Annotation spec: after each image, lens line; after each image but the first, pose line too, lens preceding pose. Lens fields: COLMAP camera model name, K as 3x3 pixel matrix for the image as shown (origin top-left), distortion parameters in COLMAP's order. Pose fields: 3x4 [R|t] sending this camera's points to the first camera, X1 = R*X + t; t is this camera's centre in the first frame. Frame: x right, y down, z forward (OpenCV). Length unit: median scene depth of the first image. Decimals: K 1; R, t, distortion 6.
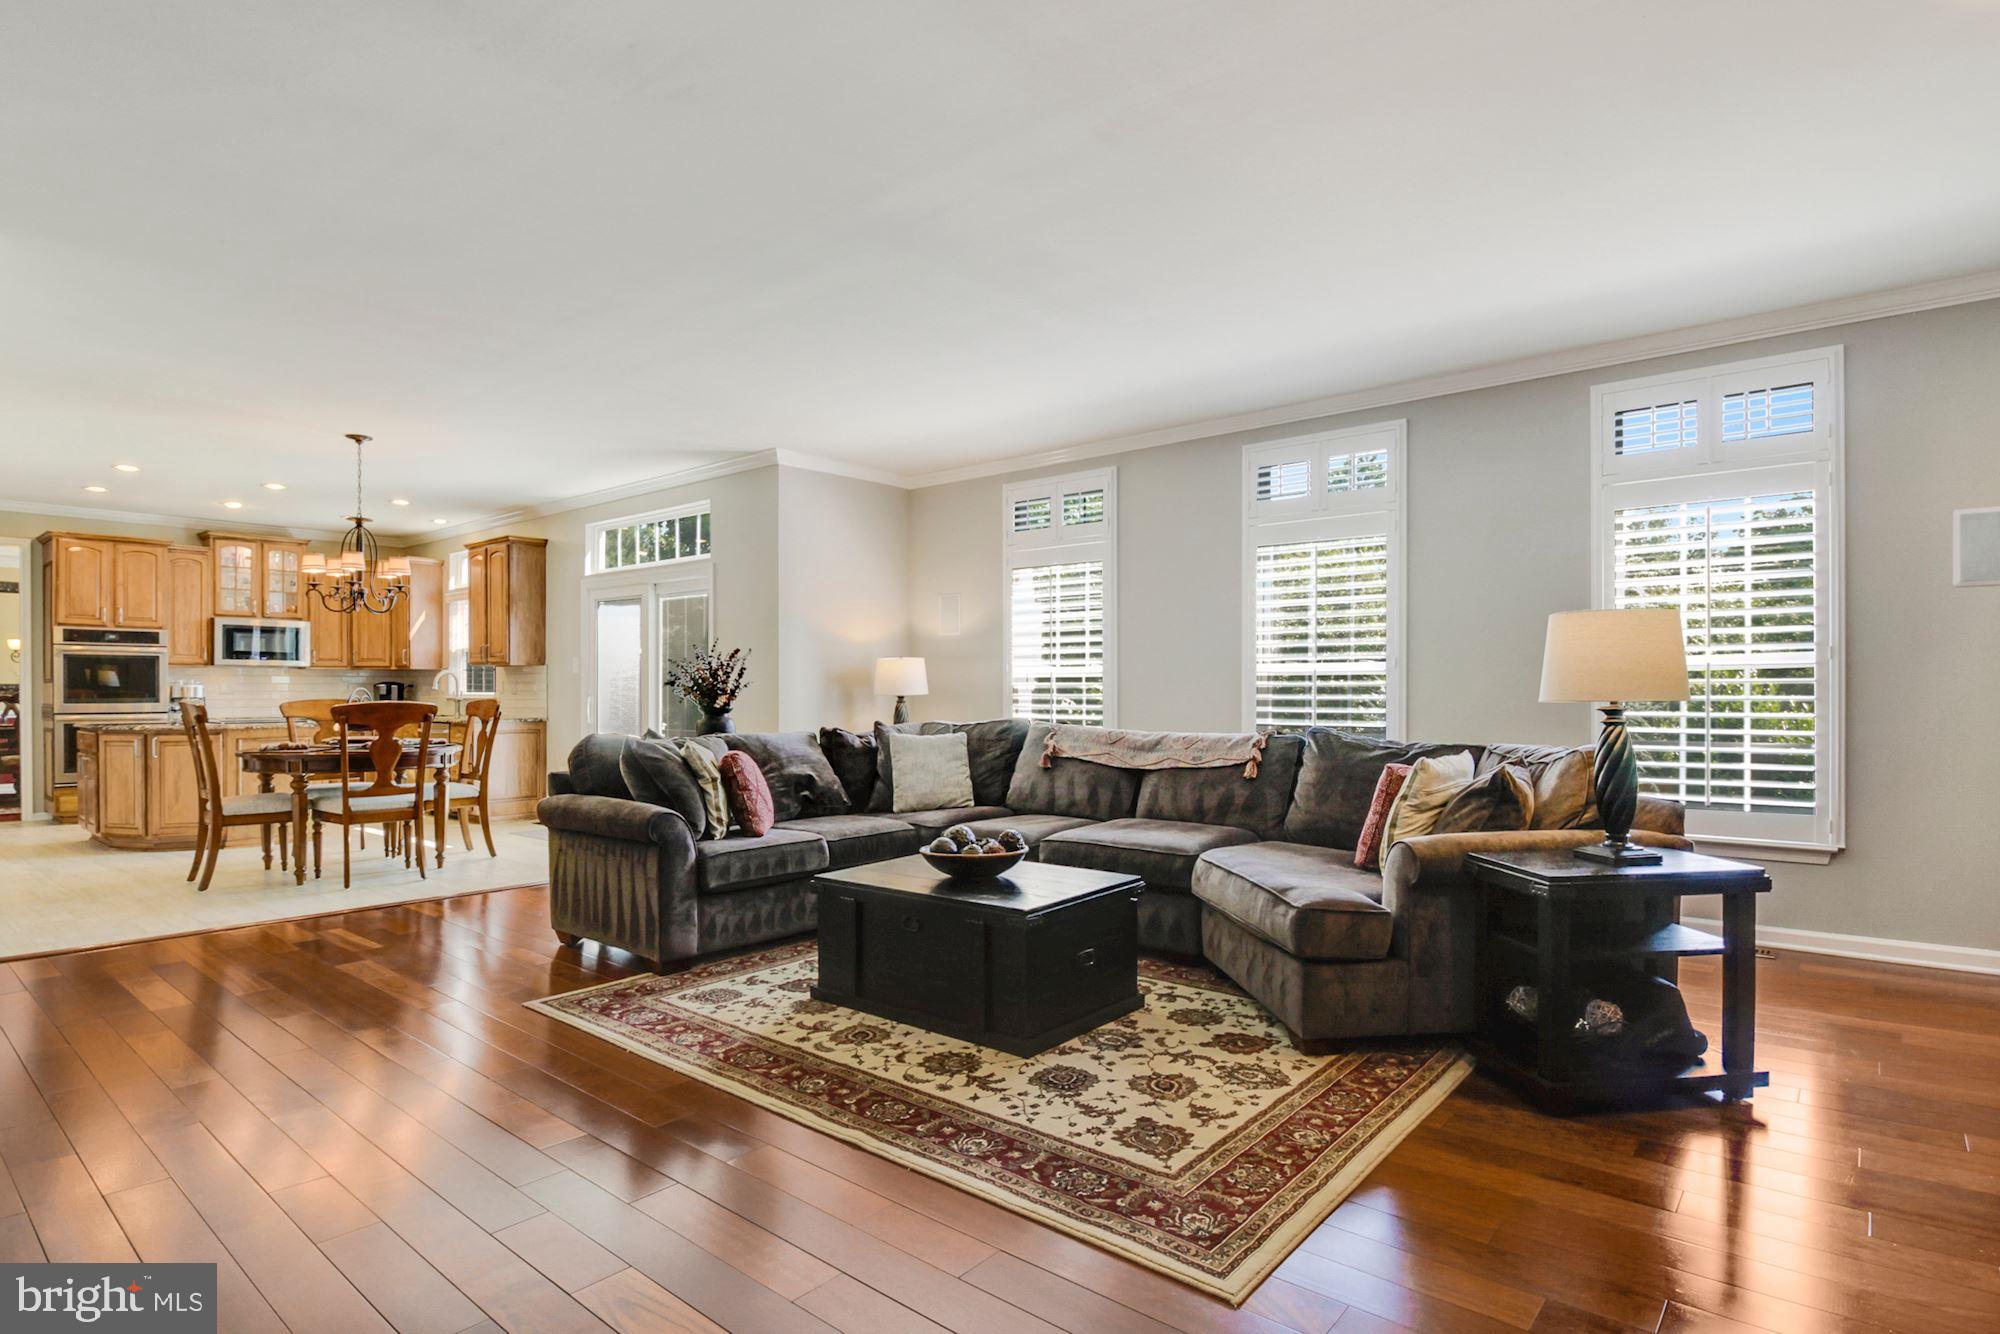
lens RADIAL K [[1002.3, 0, 1003.7], [0, 1002.3, 691.6], [0, 0, 1]] dist [0.002149, -0.011486]
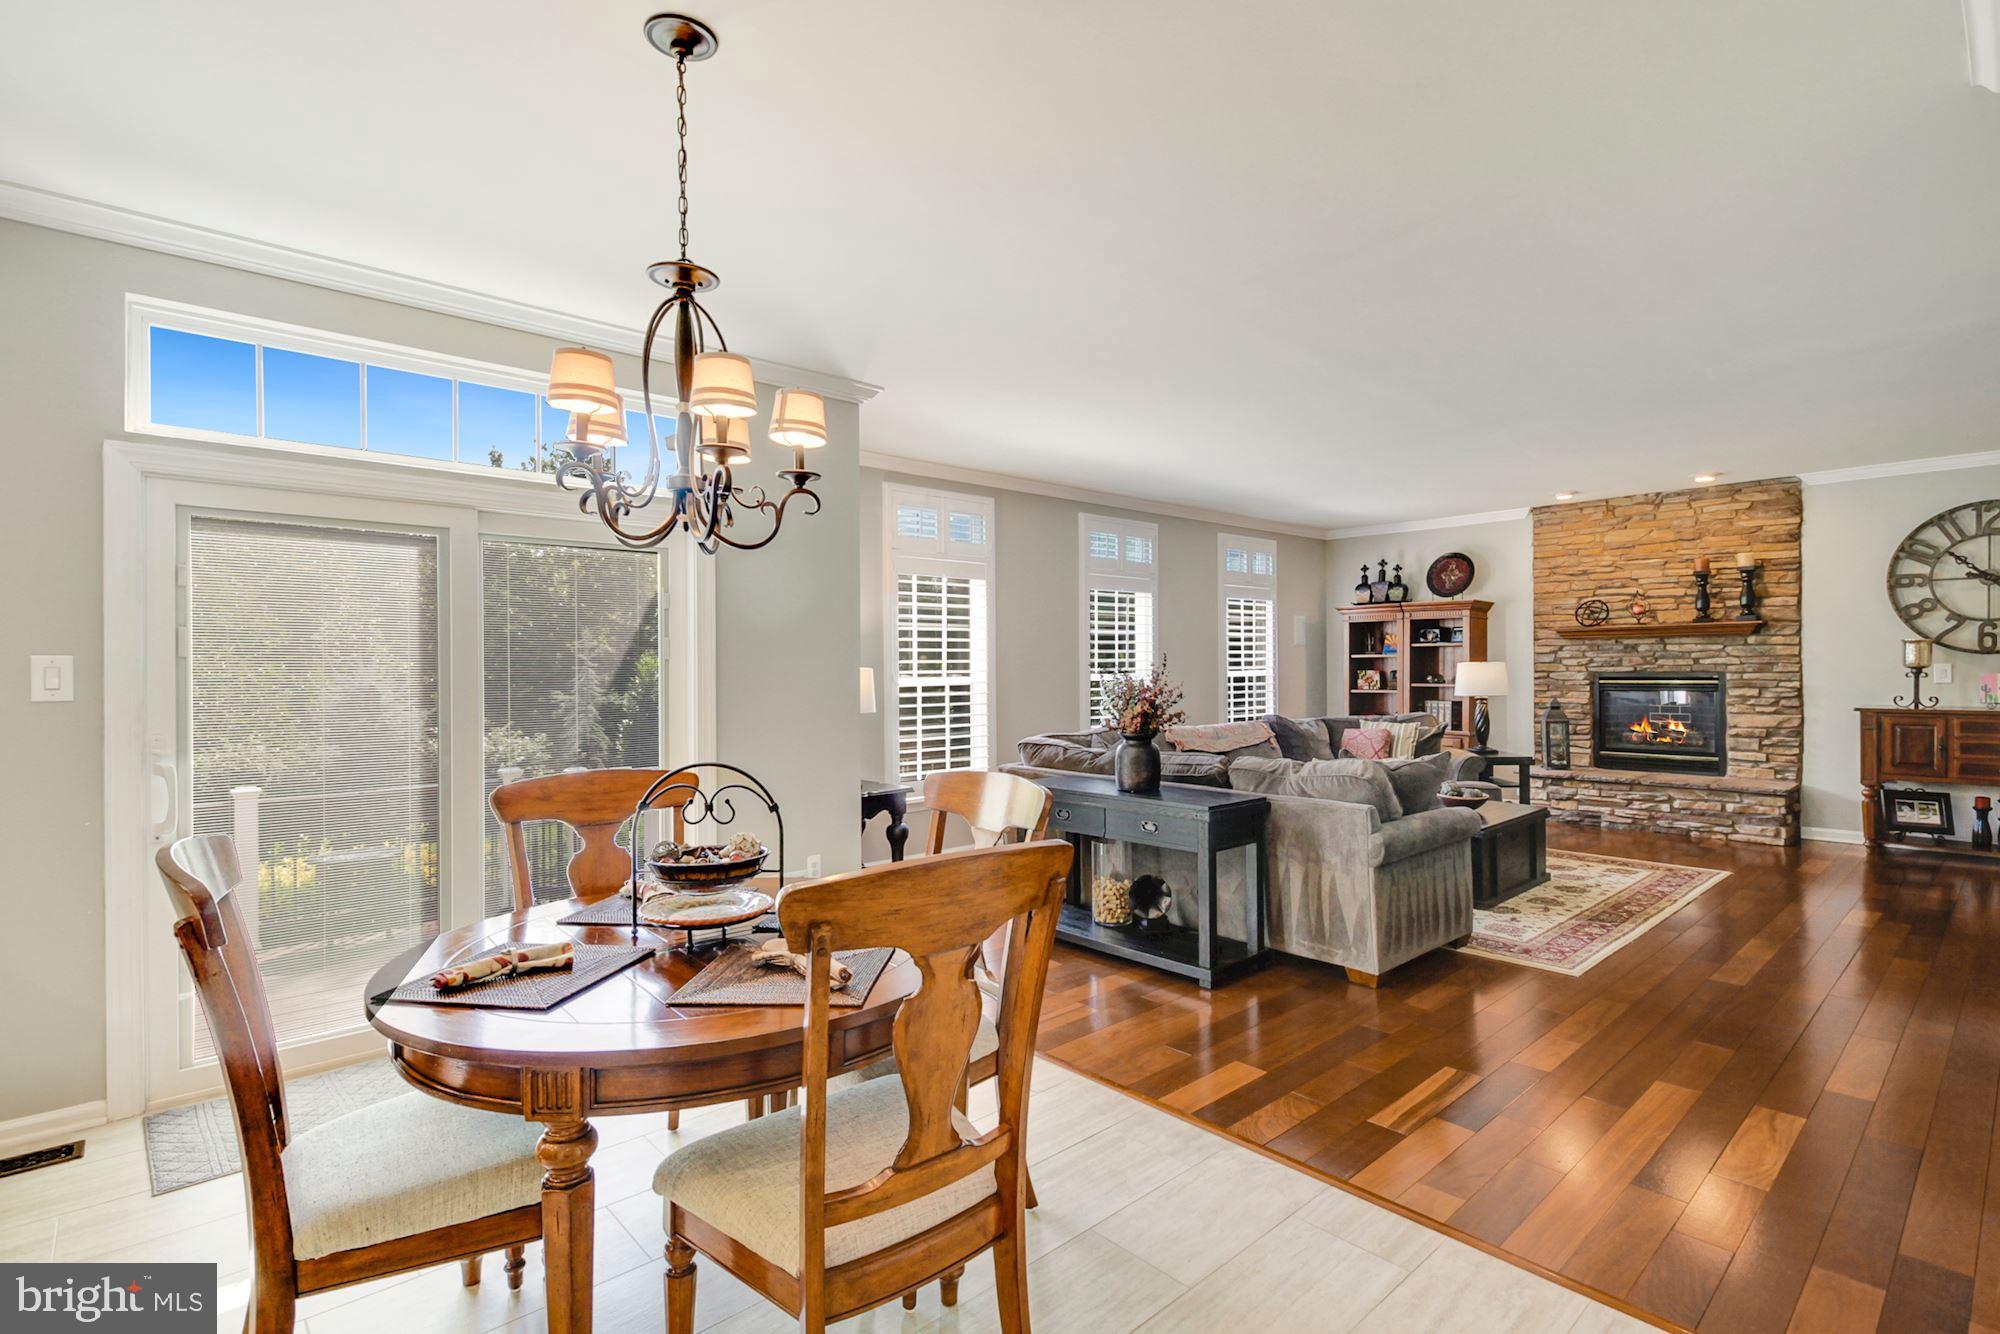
lens RADIAL K [[944.6, 0, 997.9], [0, 944.6, 664.2], [0, 0, 1]] dist [0.001762, -0.007549]
pose [[0.150980, 0.001128, 0.988536, -0.695209], [0.010525, 0.999941, -0.002748, -0.026300], [-0.988481, 0.010819, 0.150960, 0.618295]]
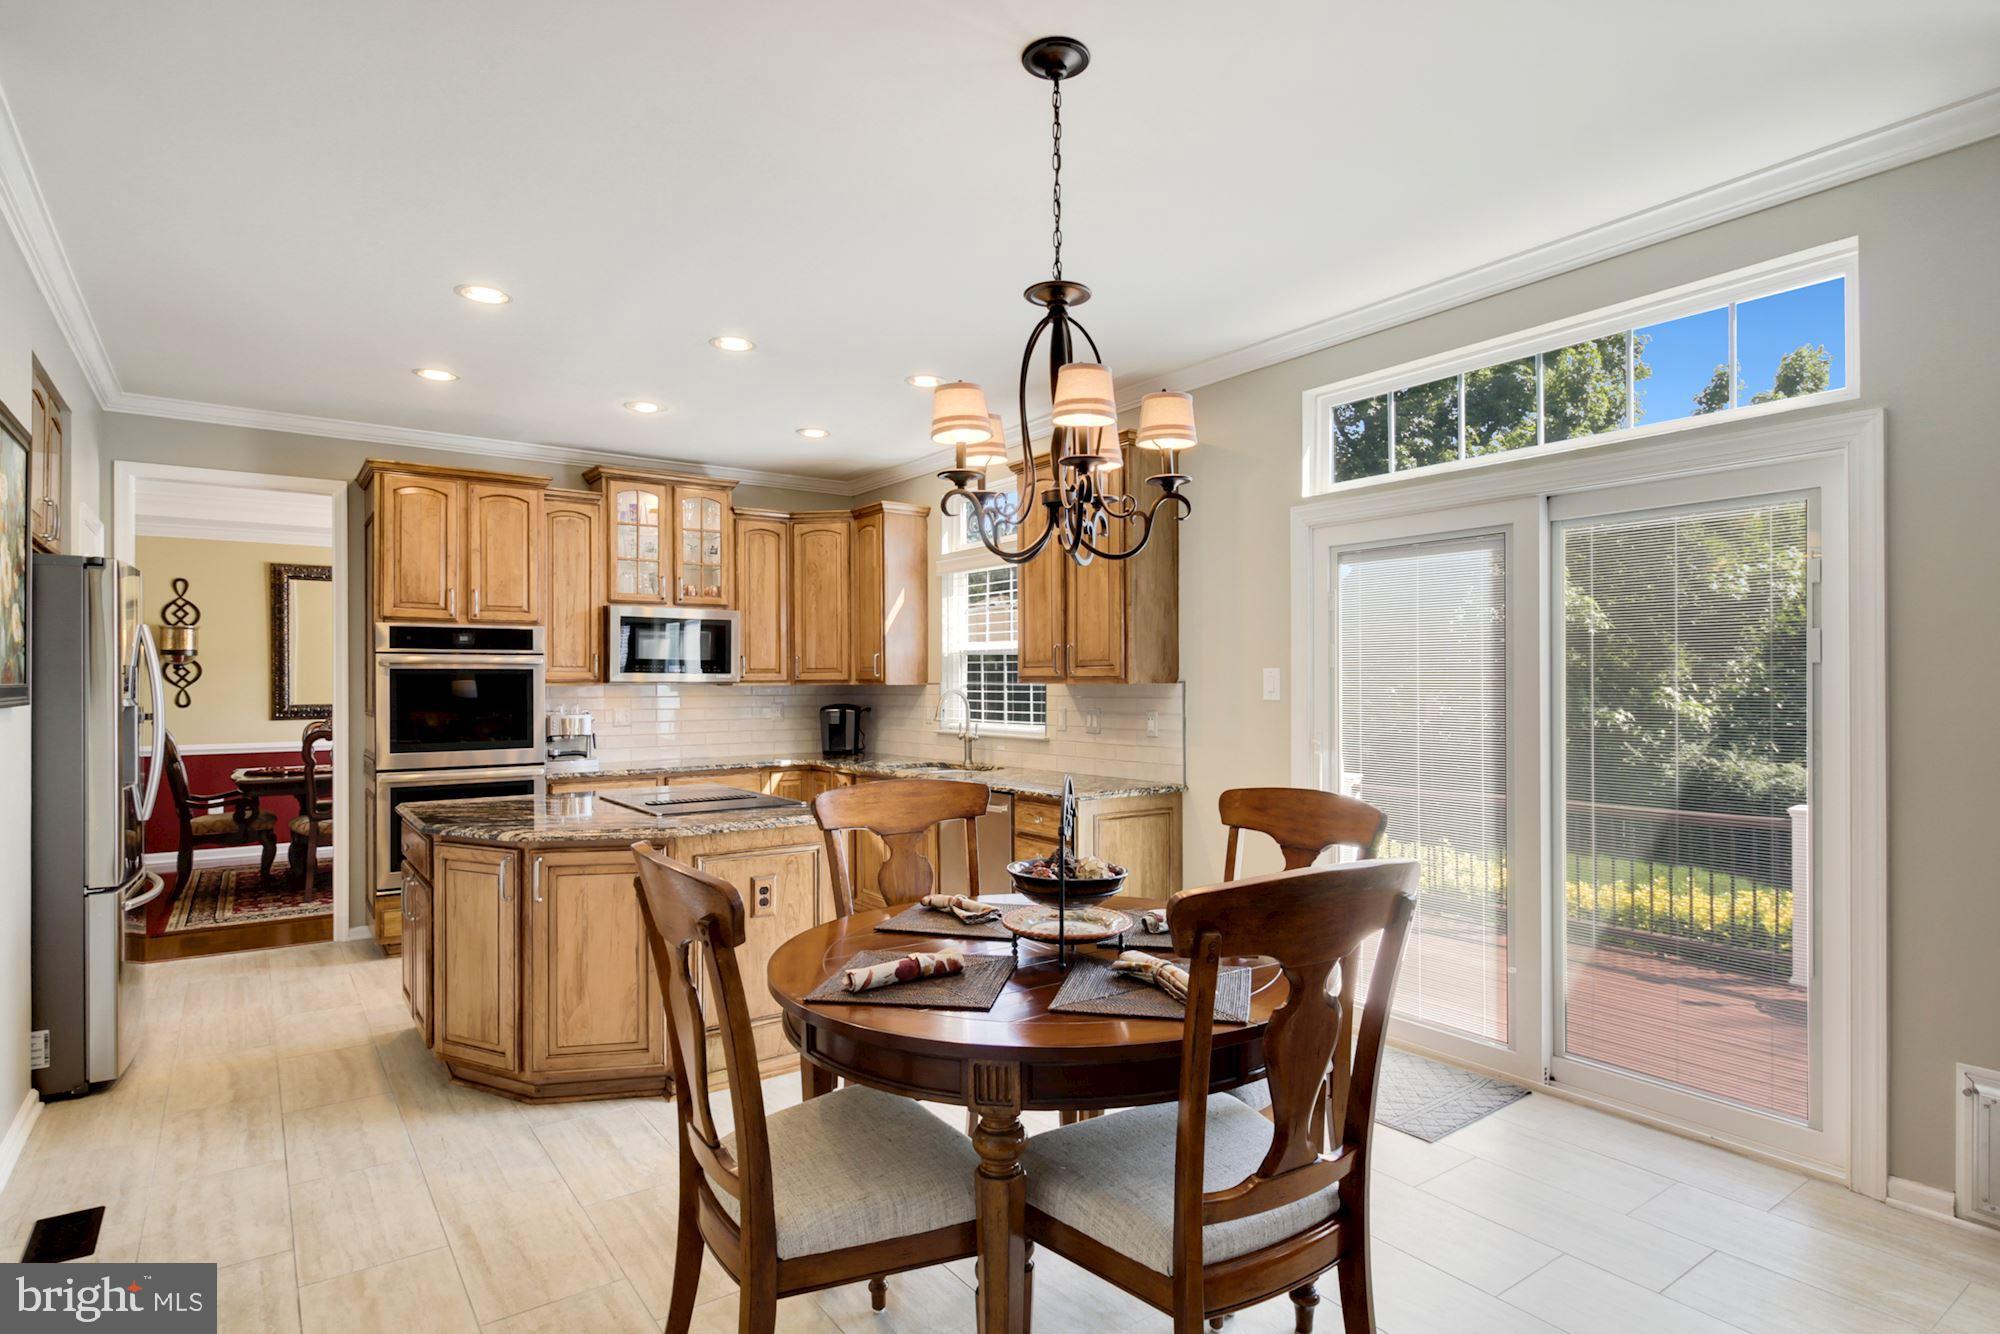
lens RADIAL K [[1059.9, 0, 1054.0], [0, 1059.9, 677.0], [0, 0, 1]] dist [-0.002104, -0.000734]
pose [[0.974135, -0.005678, -0.225897, -0.411458], [0.003354, 0.999937, -0.010672, -0.024115], [0.225944, 0.009638, 0.974093, 0.467373]]
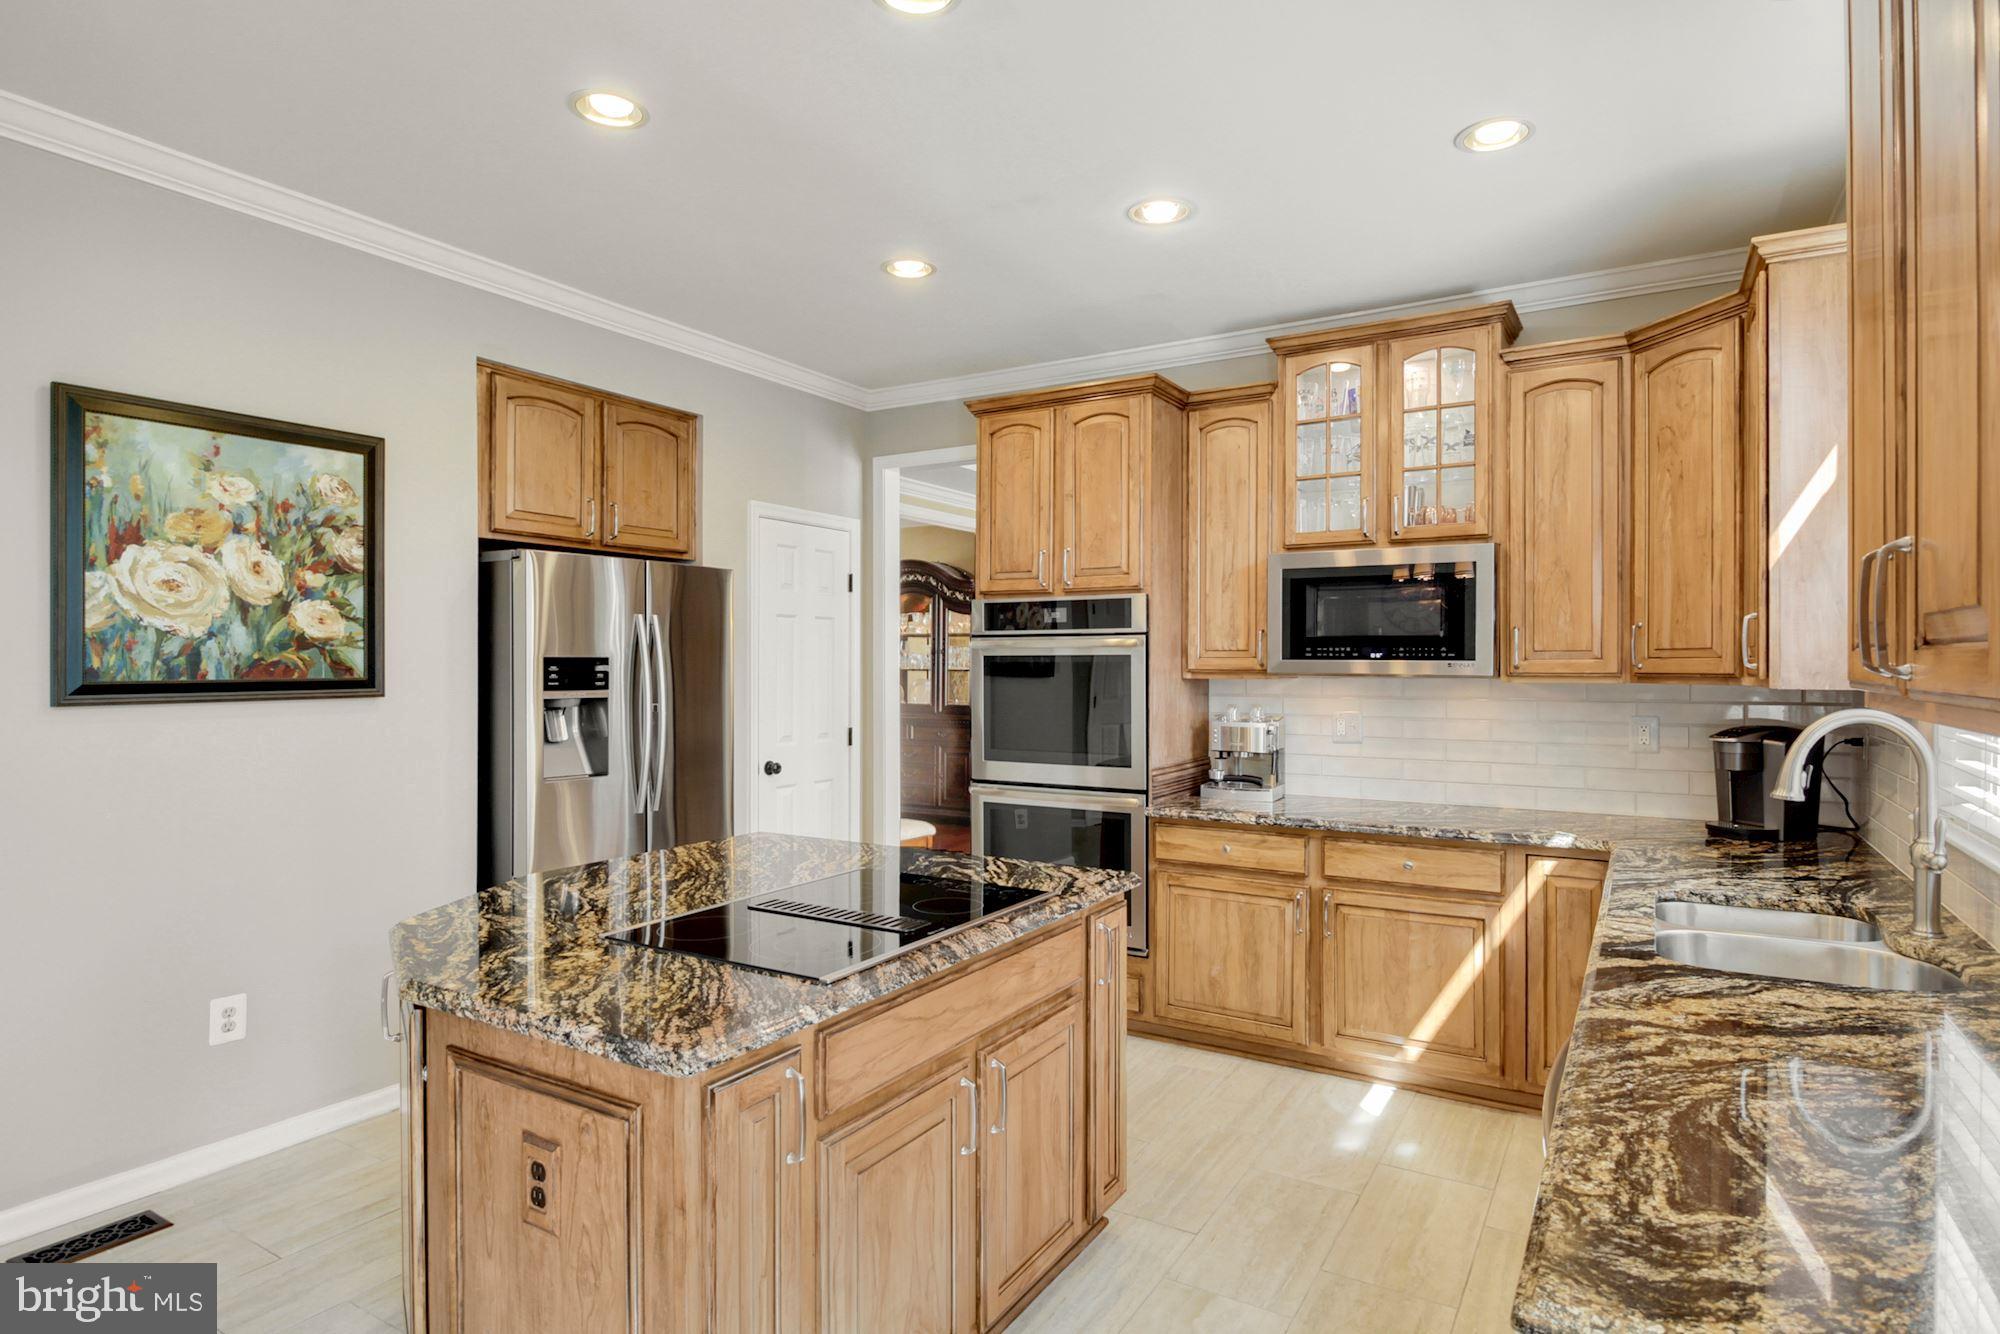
lens RADIAL K [[1059.9, 0, 997.4], [0, 1059.9, 669.9], [0, 0, 1]] dist [-0.002104, -0.000734]
pose [[0.142676, 0.004150, -0.989761, -0.428743], [-0.007834, 0.999965, 0.003064, -0.031579], [0.989738, 0.007317, 0.142703, 0.913580]]
